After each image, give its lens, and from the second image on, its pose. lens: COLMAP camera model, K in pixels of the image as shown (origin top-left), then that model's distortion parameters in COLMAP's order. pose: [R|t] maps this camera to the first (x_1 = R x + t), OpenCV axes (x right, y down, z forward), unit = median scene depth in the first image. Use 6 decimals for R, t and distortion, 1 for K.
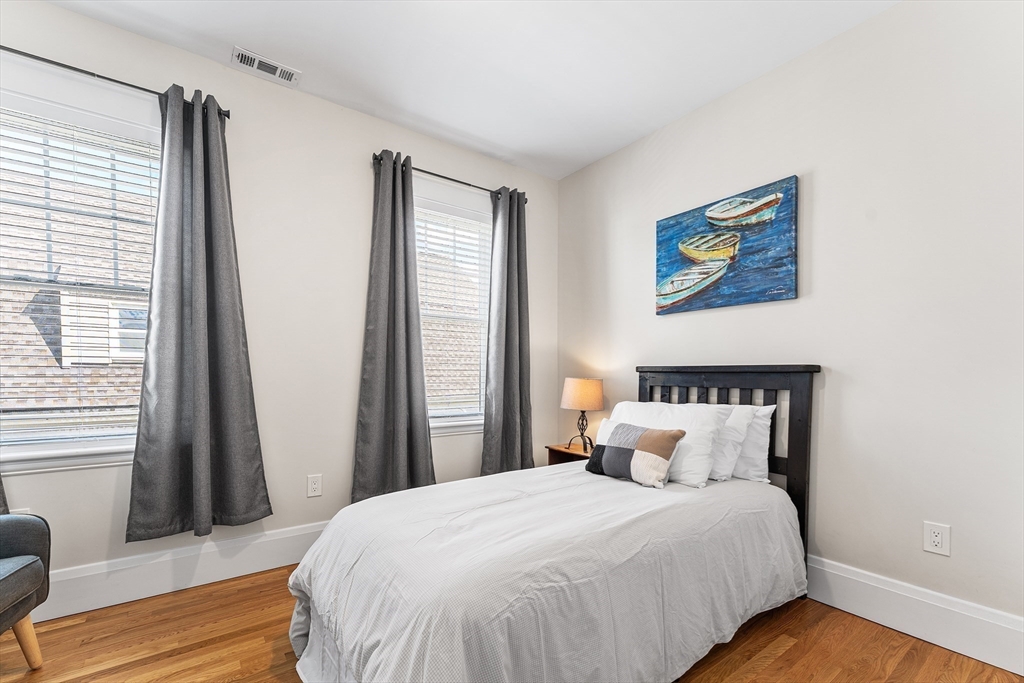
lens RADIAL K [[438.2, 0, 513.4], [0, 438.2, 385.0], [0, 0, 1]] dist [0.001093, 0.000094]
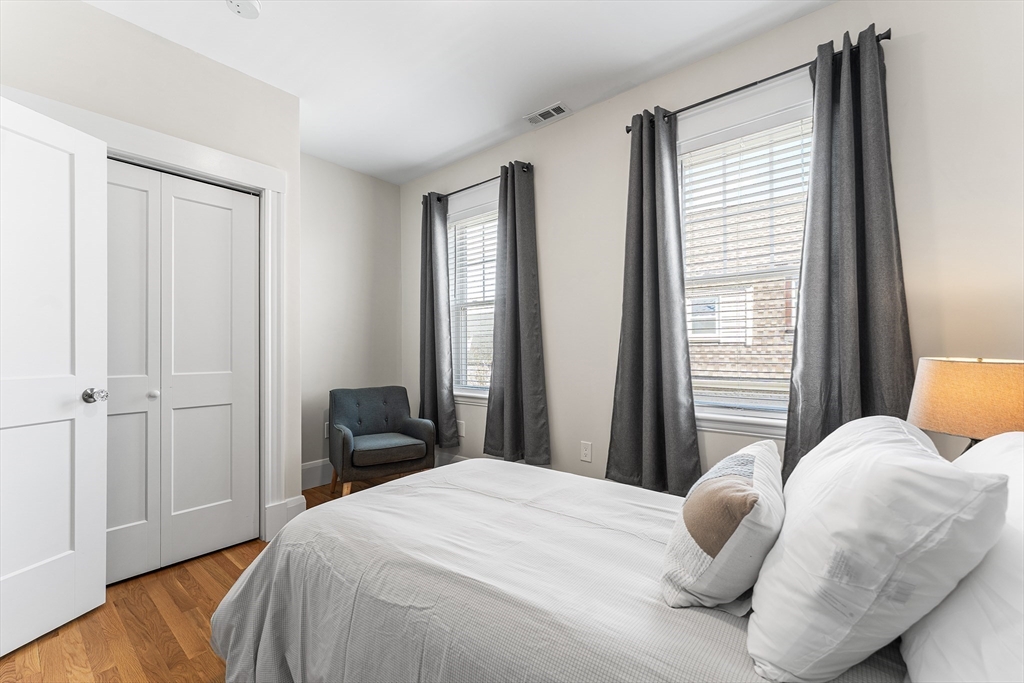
lens RADIAL K [[419.6, 0, 514.0], [0, 419.6, 349.6], [0, 0, 1]] dist [0.001599, 0.000048]
pose [[0.244411, -0.007136, -0.969646, 0.693621], [-0.017728, 0.999773, -0.011826, -0.018602], [0.969510, 0.020080, 0.244229, 0.704110]]
